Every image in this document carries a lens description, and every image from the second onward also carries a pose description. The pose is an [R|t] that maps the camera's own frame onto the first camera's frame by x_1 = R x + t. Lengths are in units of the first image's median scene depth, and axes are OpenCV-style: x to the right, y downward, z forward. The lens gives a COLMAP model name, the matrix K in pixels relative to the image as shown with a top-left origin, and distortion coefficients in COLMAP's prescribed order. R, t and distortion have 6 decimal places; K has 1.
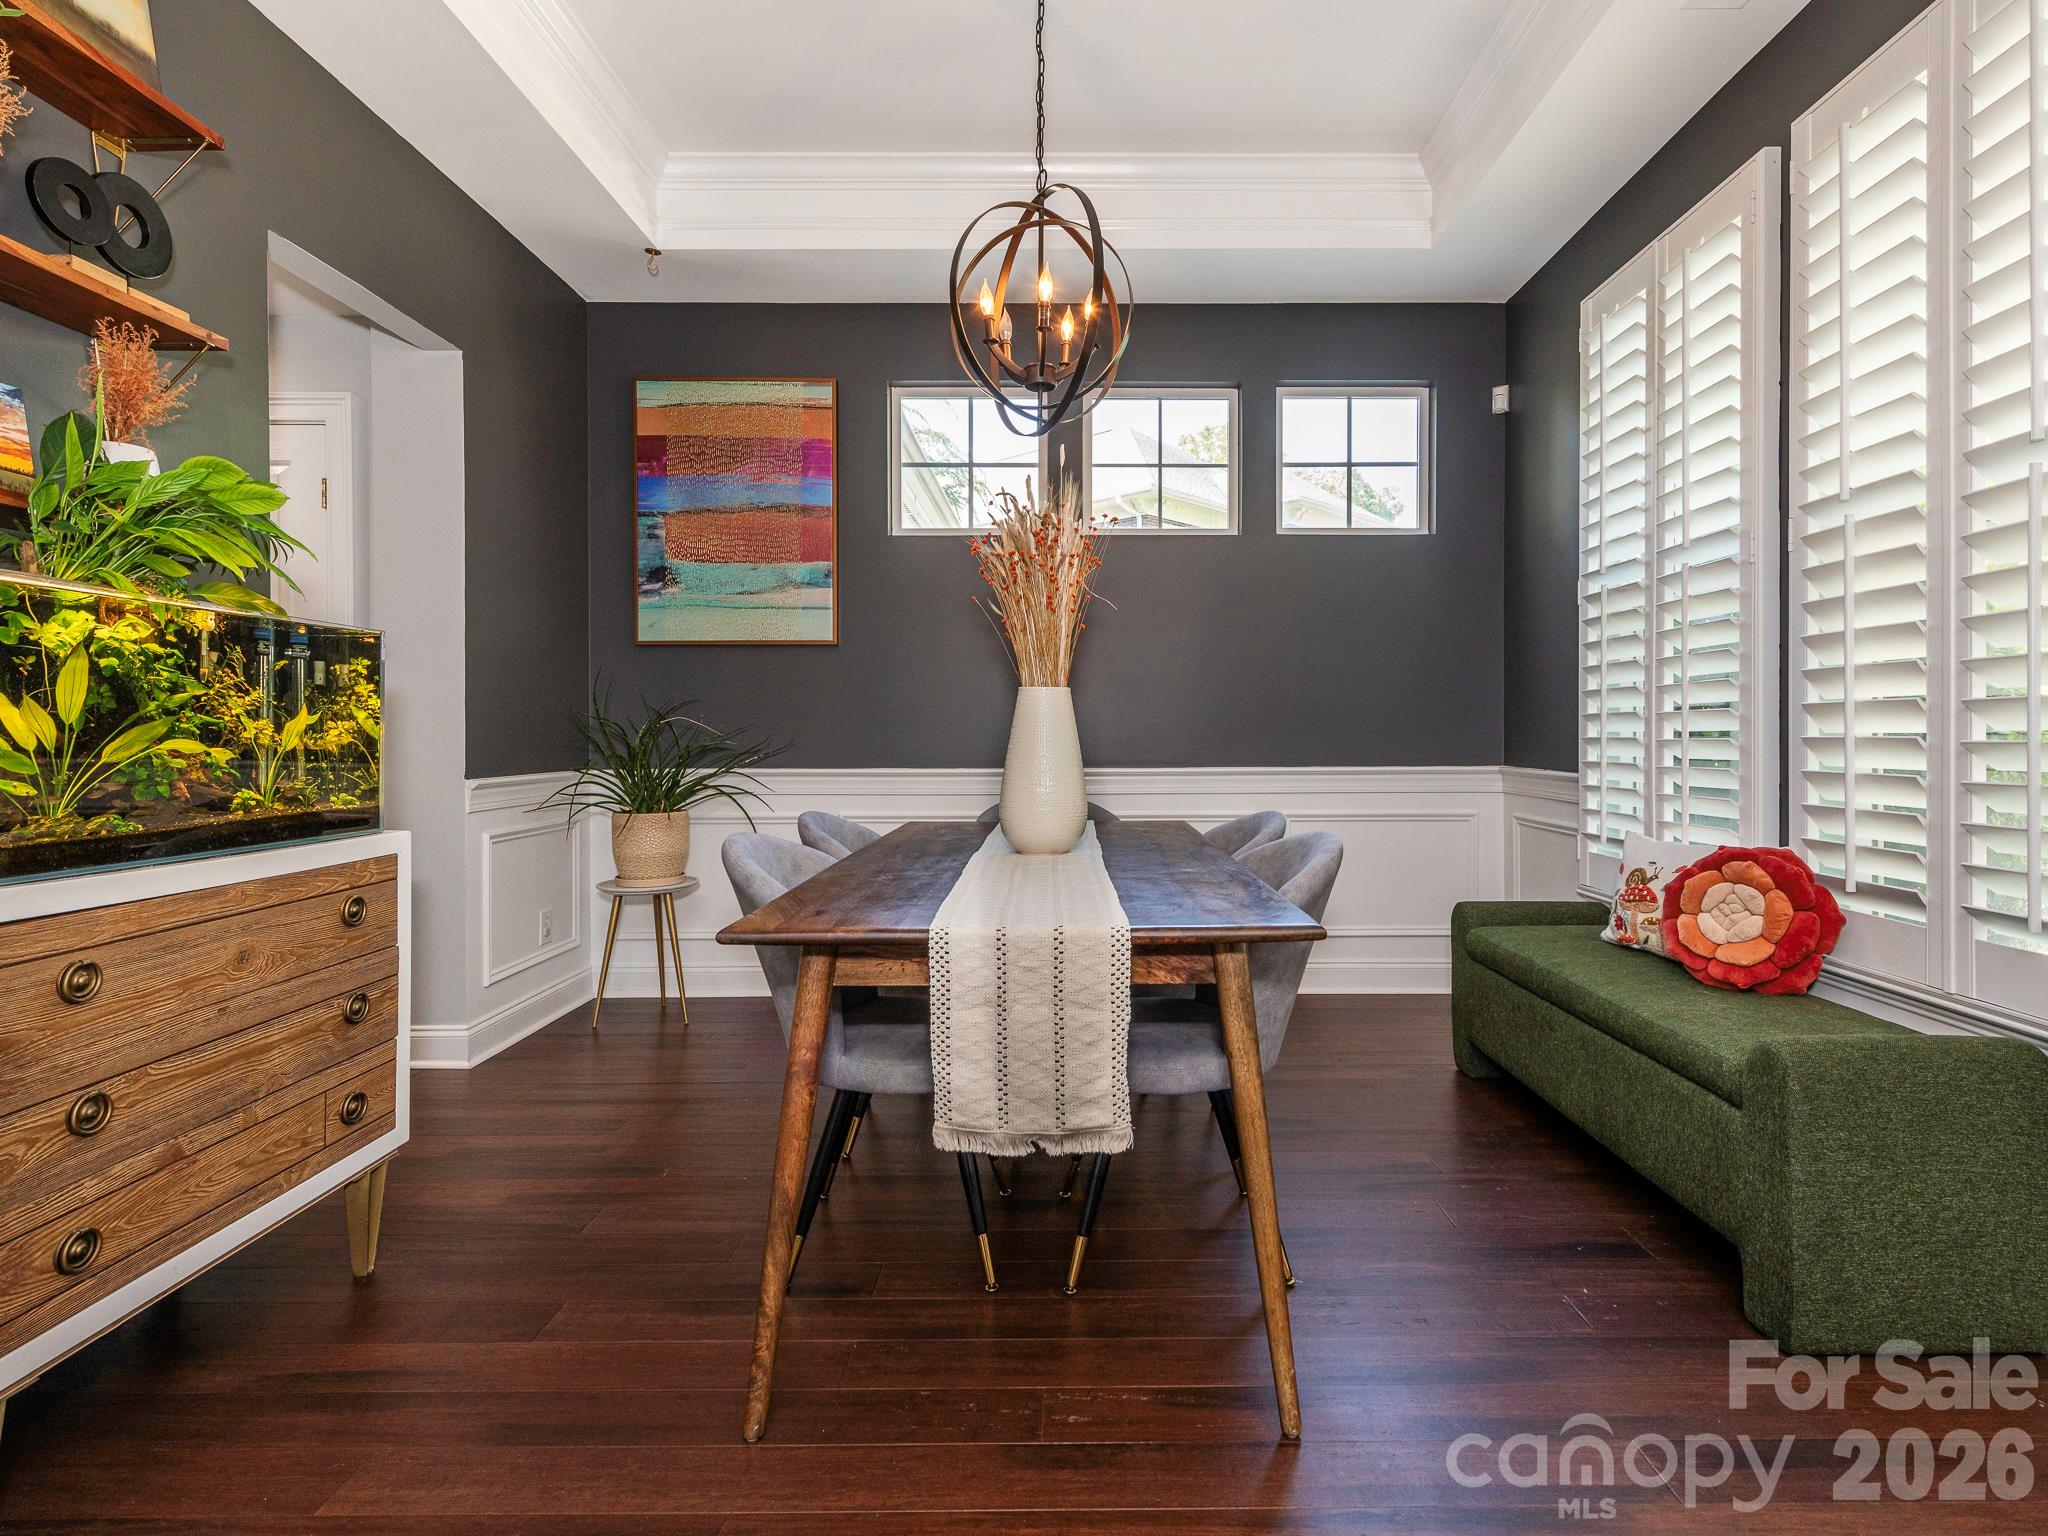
lens RADIAL K [[1016.2, 0, 1057.4], [0, 1016.2, 744.3], [0, 0, 1]] dist [0.002772, -0.002742]
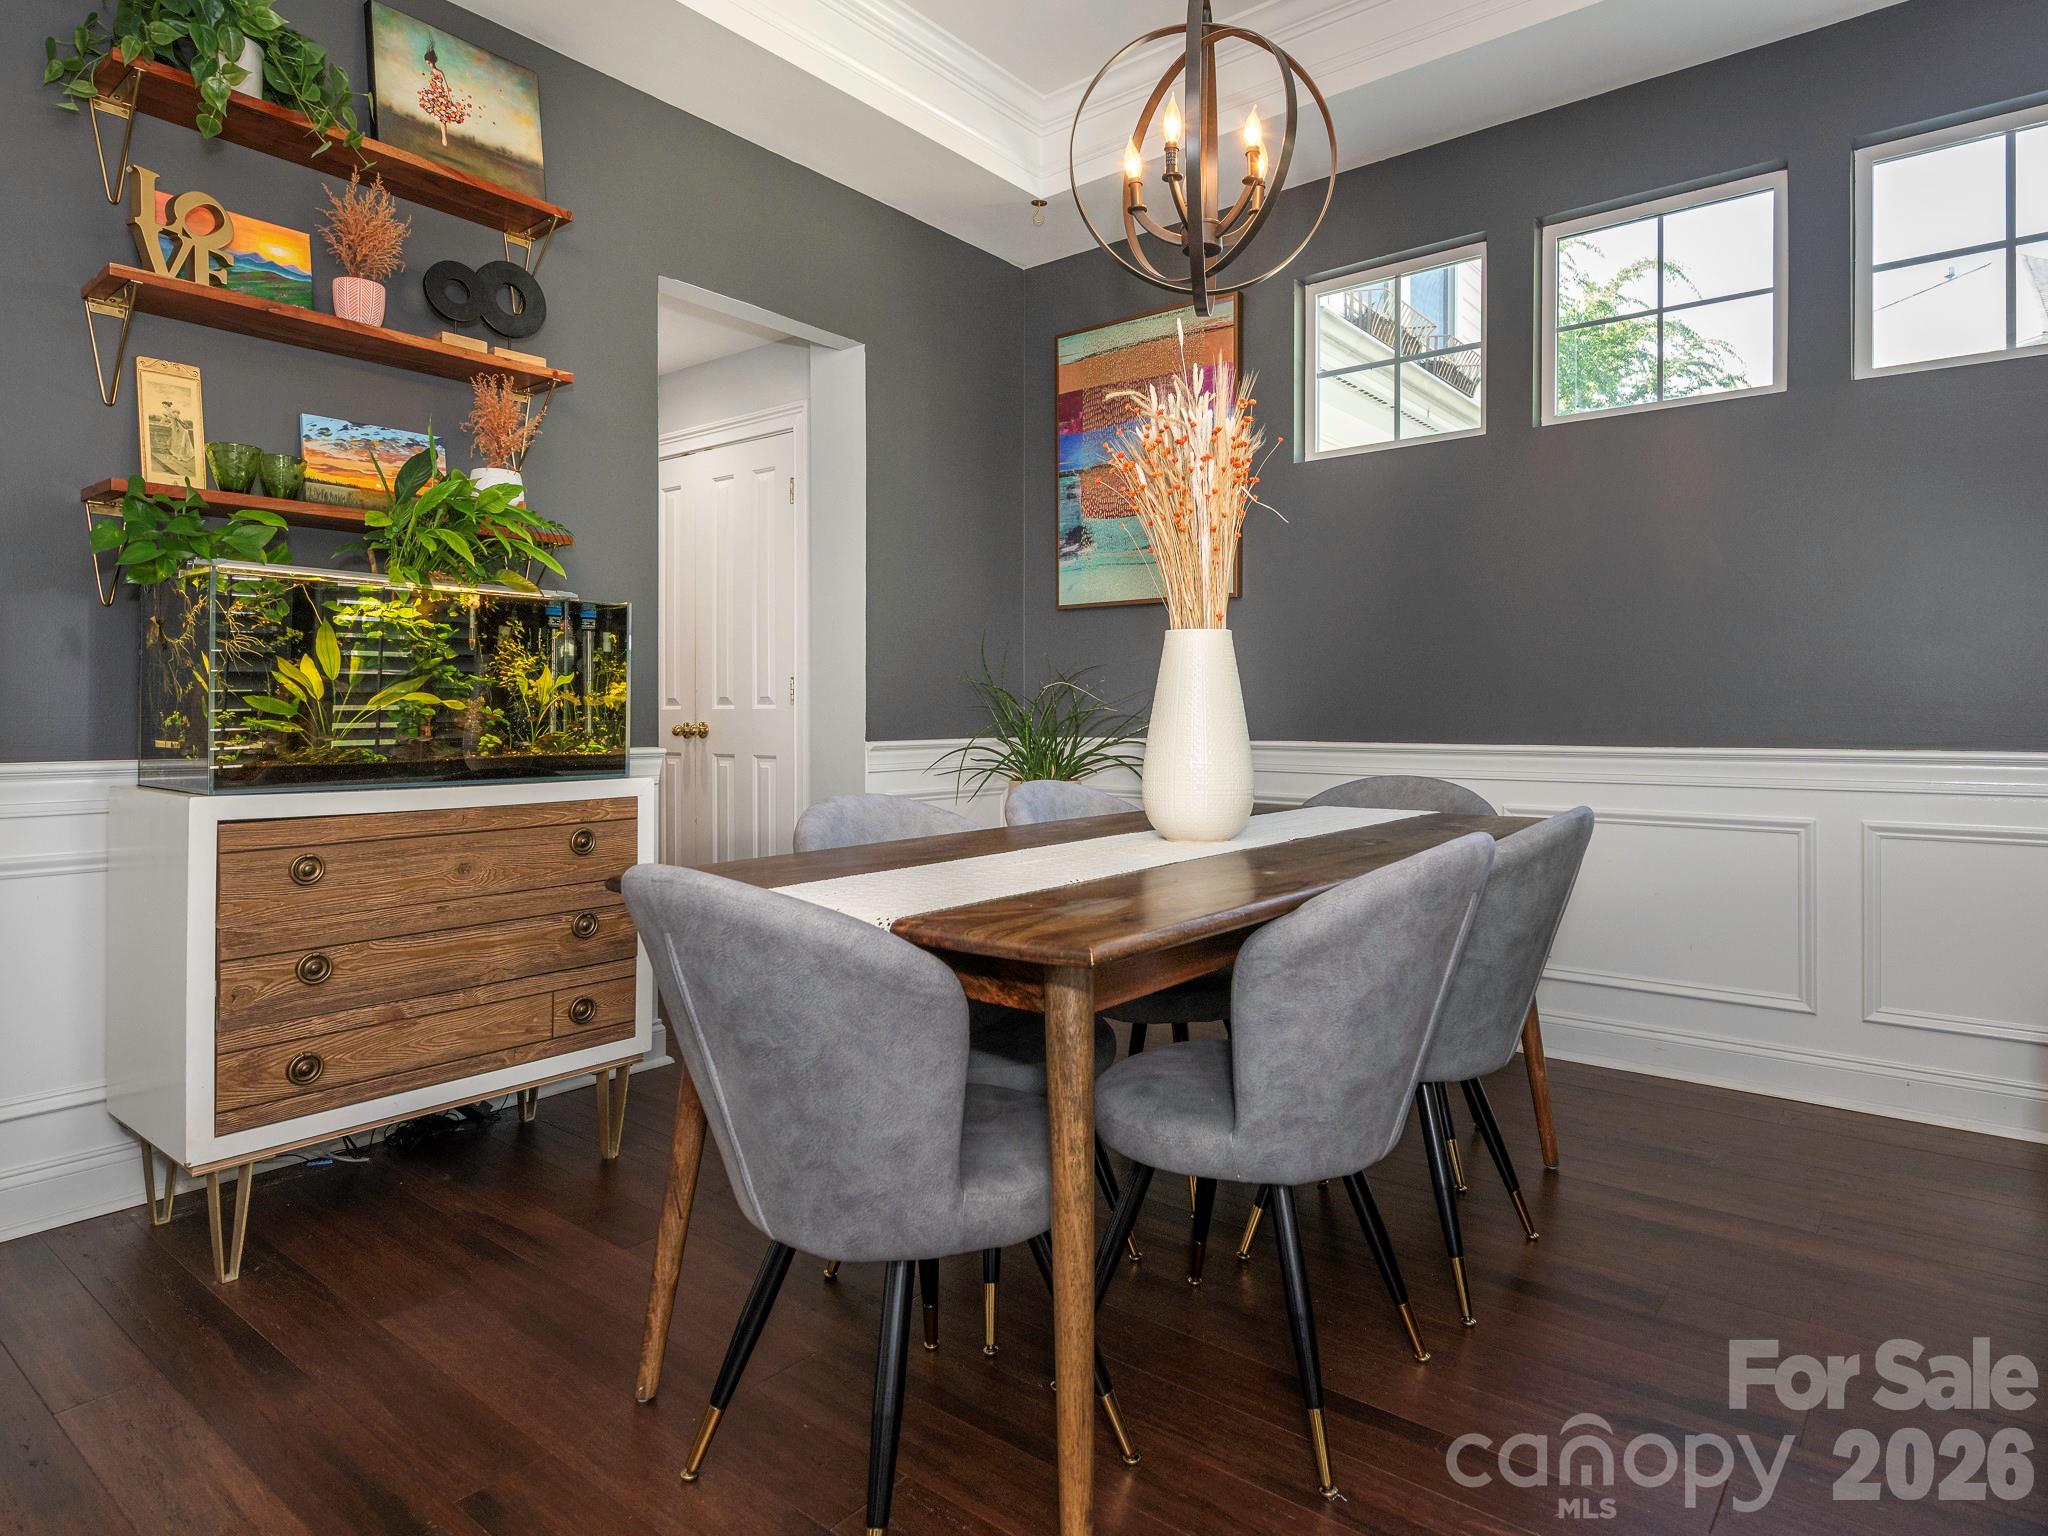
lens RADIAL K [[1140.5, 0, 1042.5], [0, 1140.5, 715.0], [0, 0, 1]] dist [0.005577, -0.002080]
pose [[0.793399, 0.004216, -0.608688, 0.450668], [-0.008974, 0.999948, -0.004772, 0.016002], [0.608636, 0.009248, 0.793396, 0.235192]]
